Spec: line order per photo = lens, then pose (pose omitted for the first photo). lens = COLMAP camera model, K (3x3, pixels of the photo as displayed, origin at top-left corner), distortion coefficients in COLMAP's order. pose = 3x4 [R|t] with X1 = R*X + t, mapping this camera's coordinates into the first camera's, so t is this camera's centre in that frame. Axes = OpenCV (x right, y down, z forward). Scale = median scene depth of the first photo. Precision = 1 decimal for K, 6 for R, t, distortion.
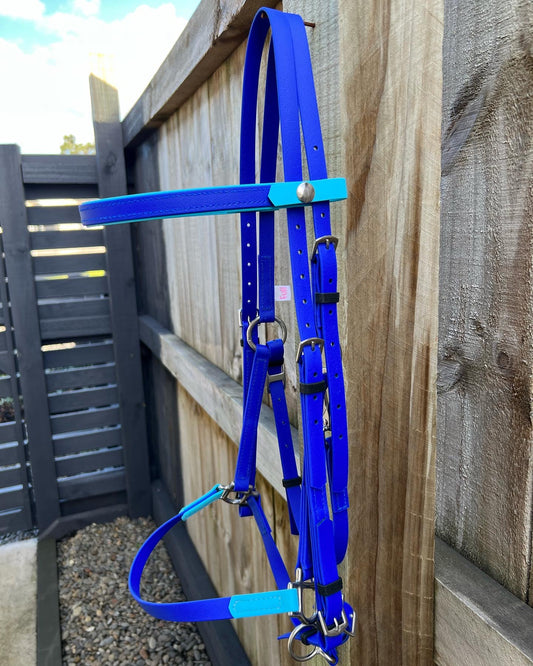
lens RADIAL K [[542.3, 0, 262.3], [0, 542.3, 331.6], [0, 0, 1]] dist [0.019543, -0.043252]
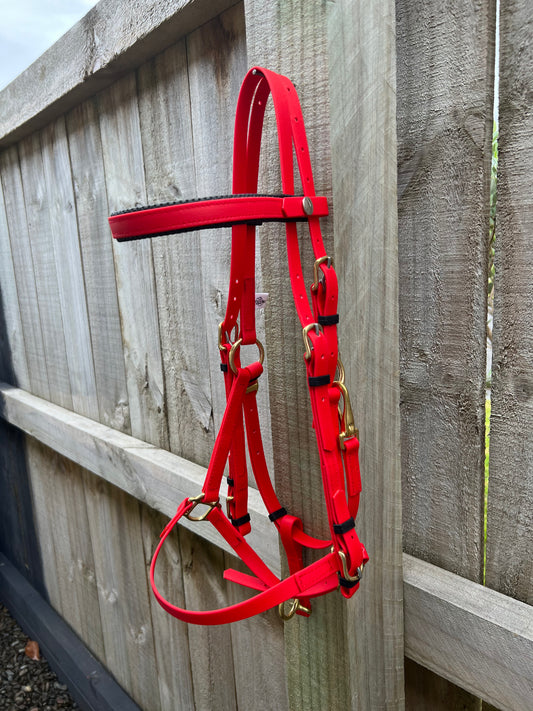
lens RADIAL K [[540.9, 0, 267.1], [0, 540.9, 356.9], [0, 0, 1]] dist [0.007840, -0.026142]
pose [[0.933198, -0.078212, 0.350747, -0.205376], [0.085333, 0.996341, -0.004868, -0.016786], [-0.349083, 0.034473, 0.936458, 0.021497]]
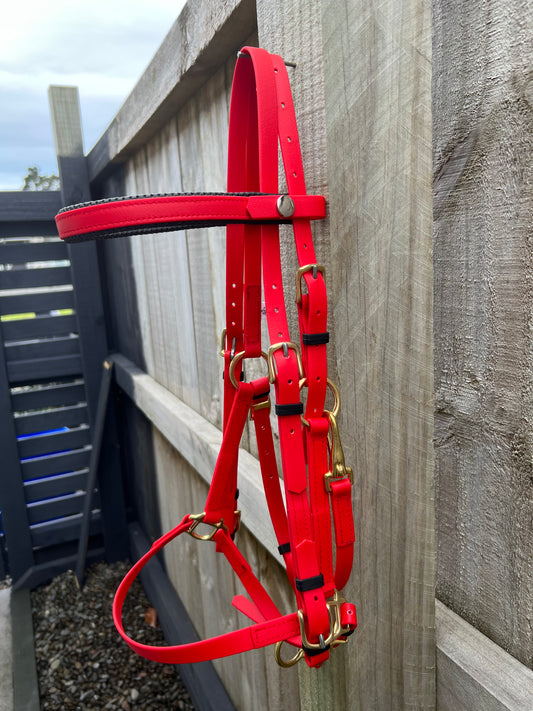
lens RADIAL K [[540.9, 0, 267.1], [0, 540.9, 357.6], [0, 0, 1]] dist [0.007840, -0.026142]
pose [[0.997849, -0.029805, 0.058381, -0.011417], [0.030046, 0.999543, -0.003257, -0.036212], [-0.058258, 0.005004, 0.998289, 0.048227]]
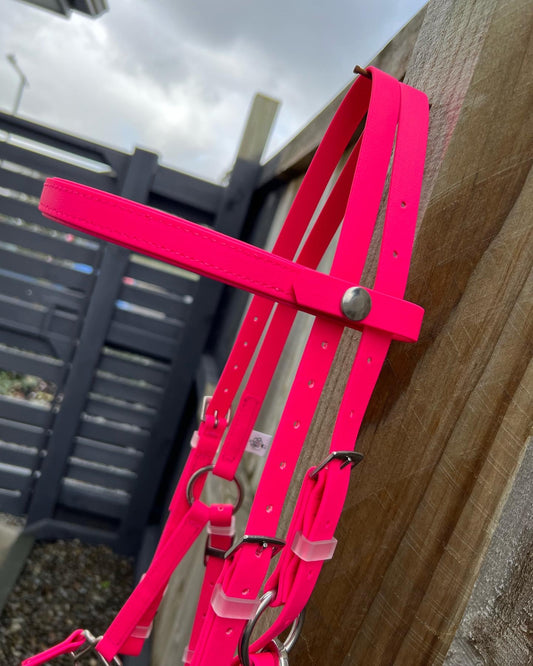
lens RADIAL K [[542.3, 0, 266.8], [0, 542.3, 328.0], [0, 0, 1]] dist [0.019543, -0.043252]
pose [[0.916579, 0.359605, -0.174837, 0.069826], [-0.377052, 0.922854, -0.078559, -0.106206], [0.133099, 0.137928, 0.981458, 0.203153]]
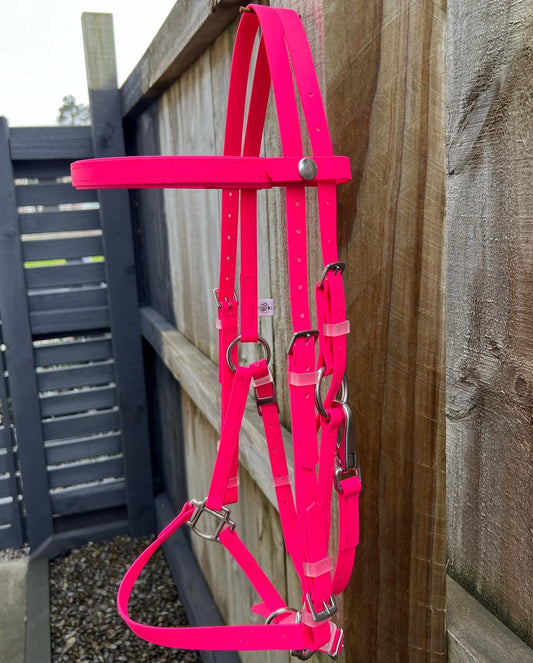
lens RADIAL K [[628.6, 0, 254.8], [0, 628.6, 316.1], [0, 0, 1]] dist [0.002472, 0.000000]
pose [[0.998445, -0.001948, -0.055720, 0.043738], [0.001855, 0.999997, -0.001731, -0.037317], [0.055723, 0.001625, 0.998445, -0.023380]]
